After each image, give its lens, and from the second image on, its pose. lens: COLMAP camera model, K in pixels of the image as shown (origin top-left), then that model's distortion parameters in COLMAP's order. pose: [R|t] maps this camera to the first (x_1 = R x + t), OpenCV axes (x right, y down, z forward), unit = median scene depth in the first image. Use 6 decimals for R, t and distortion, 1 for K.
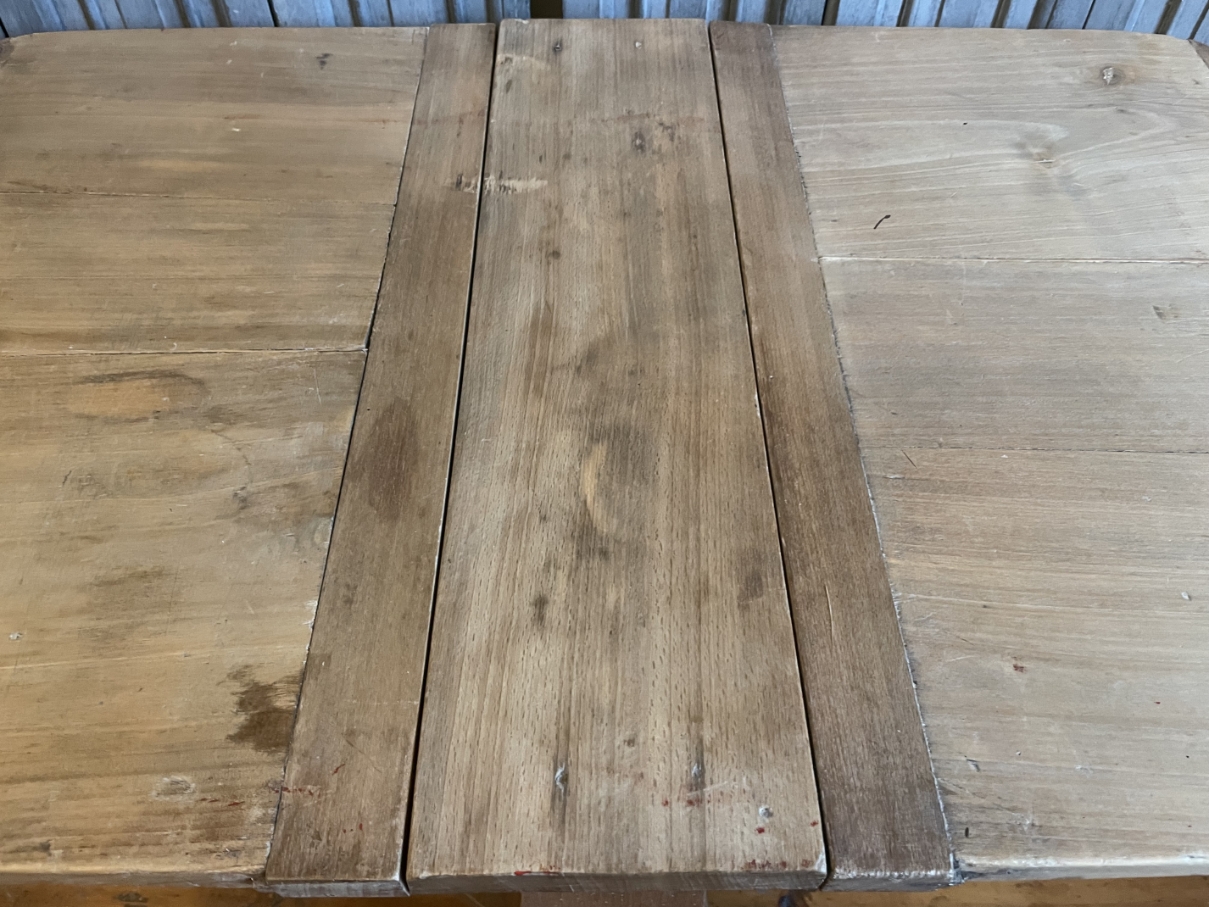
lens RADIAL K [[924.8, 0, 612.5], [0, 924.8, 436.5], [0, 0, 1]] dist [0.077566, -0.115350]
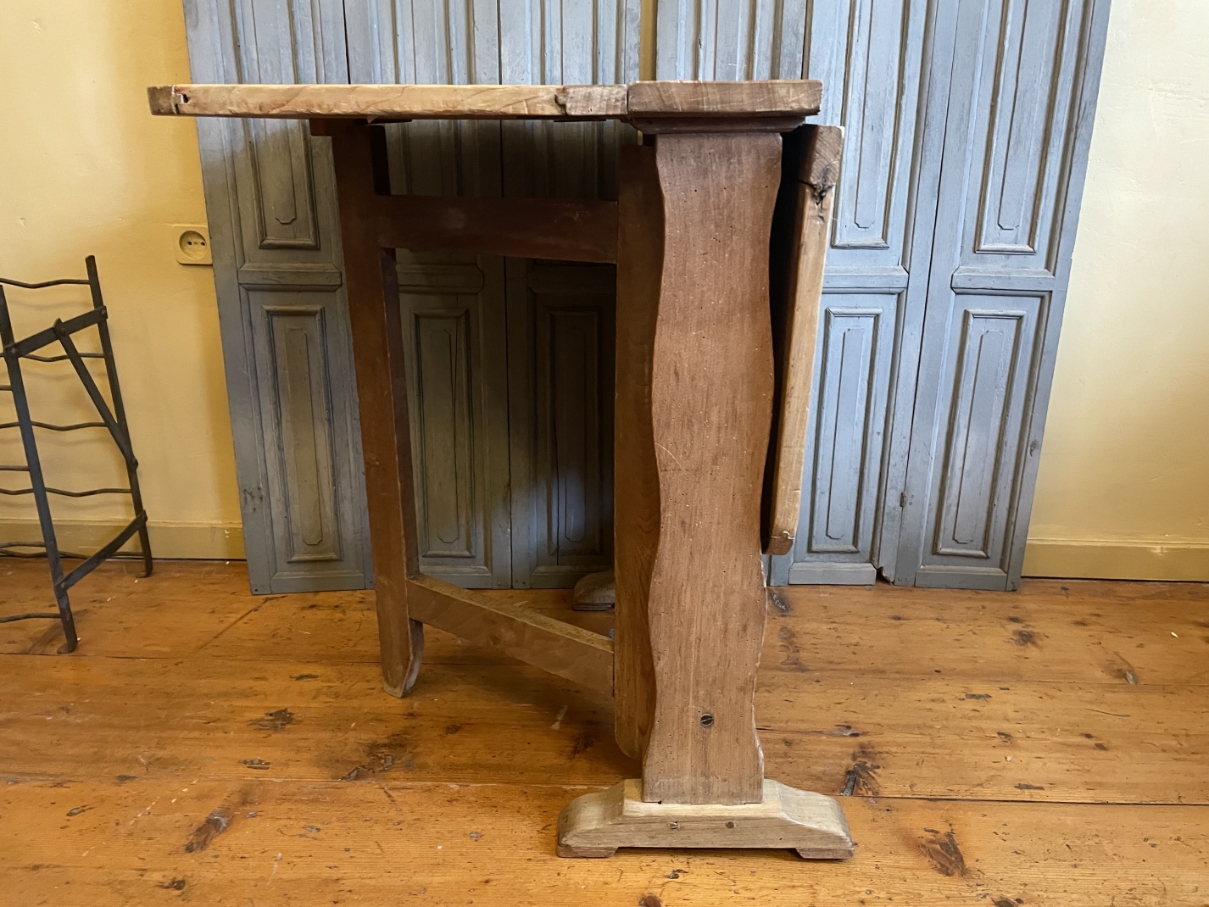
lens RADIAL K [[924.8, 0, 614.8], [0, 924.8, 438.0], [0, 0, 1]] dist [0.077566, -0.115350]
pose [[0.999831, 0.000832, -0.018350, -0.155887], [-0.010807, 0.834419, -0.551025, 1.703696], [0.014853, 0.551131, 0.834287, -0.267745]]
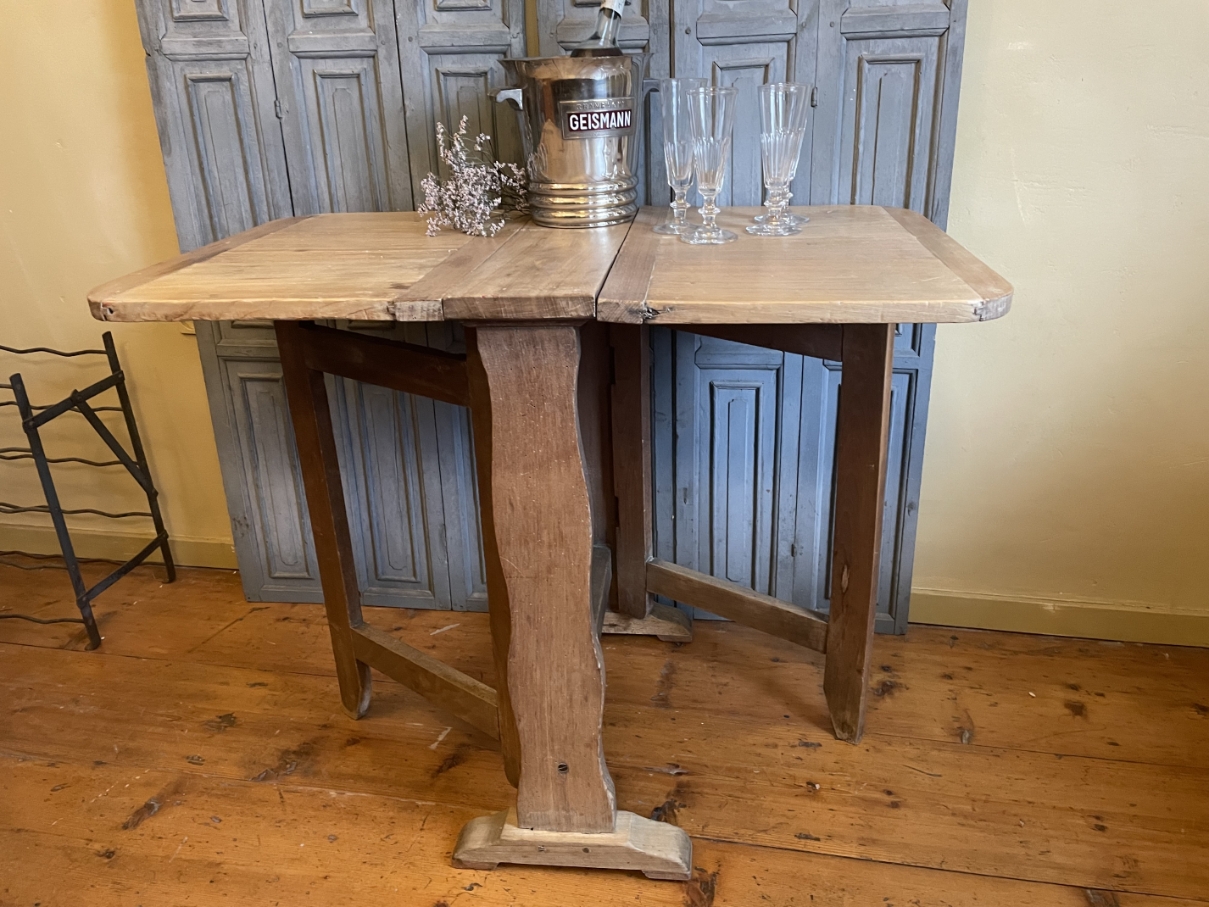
lens RADIAL K [[924.8, 0, 617.3], [0, 924.8, 430.1], [0, 0, 1]] dist [0.077566, -0.115350]
pose [[0.982313, 0.026430, -0.185370, 0.774088], [-0.116030, 0.862925, -0.491831, 1.502609], [0.146962, 0.504640, 0.850729, -0.759156]]
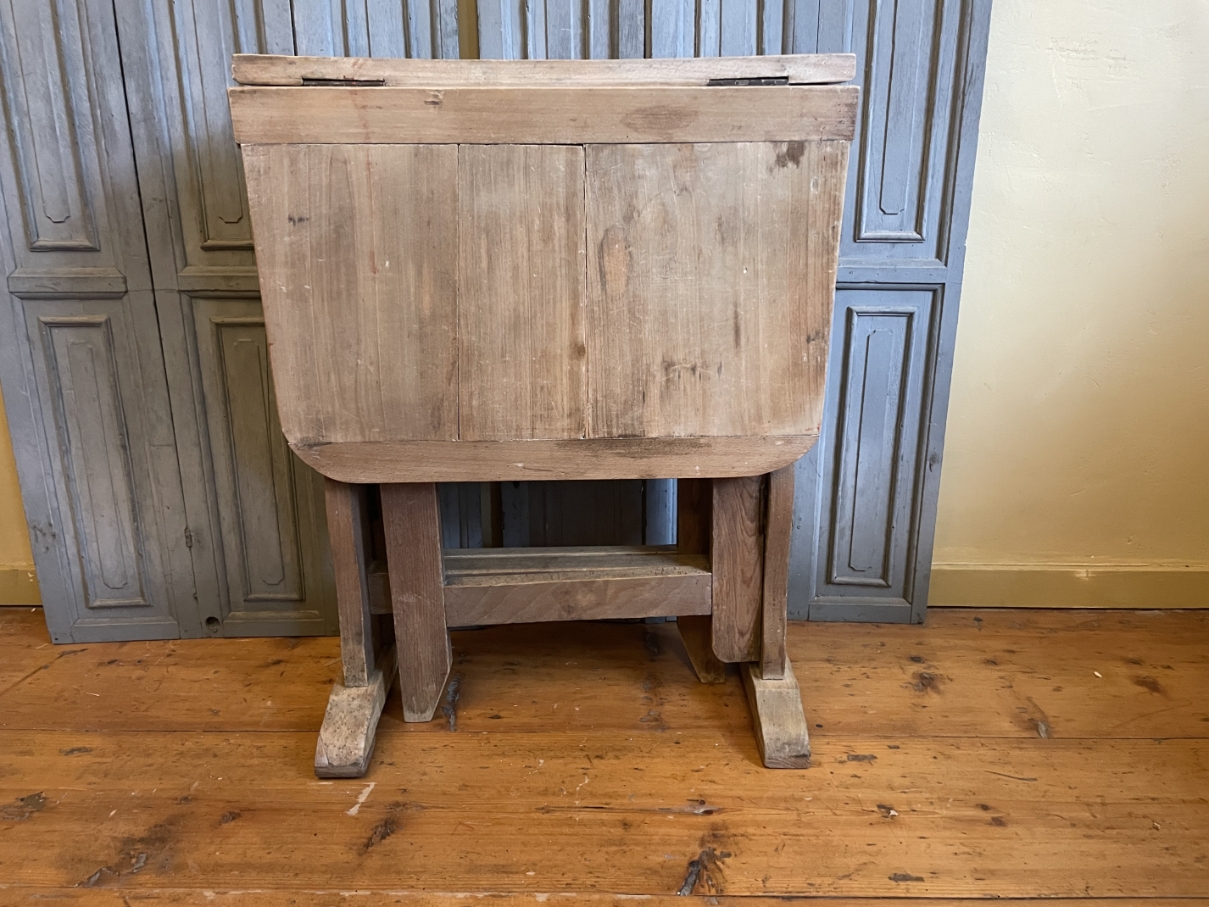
lens RADIAL K [[924.8, 0, 596.0], [0, 924.8, 432.5], [0, 0, 1]] dist [0.077566, -0.115350]
pose [[0.999663, -0.019897, -0.016672, 0.246974], [0.007121, 0.827825, -0.560942, 1.449551], [0.024963, 0.560634, 0.827687, 0.039584]]
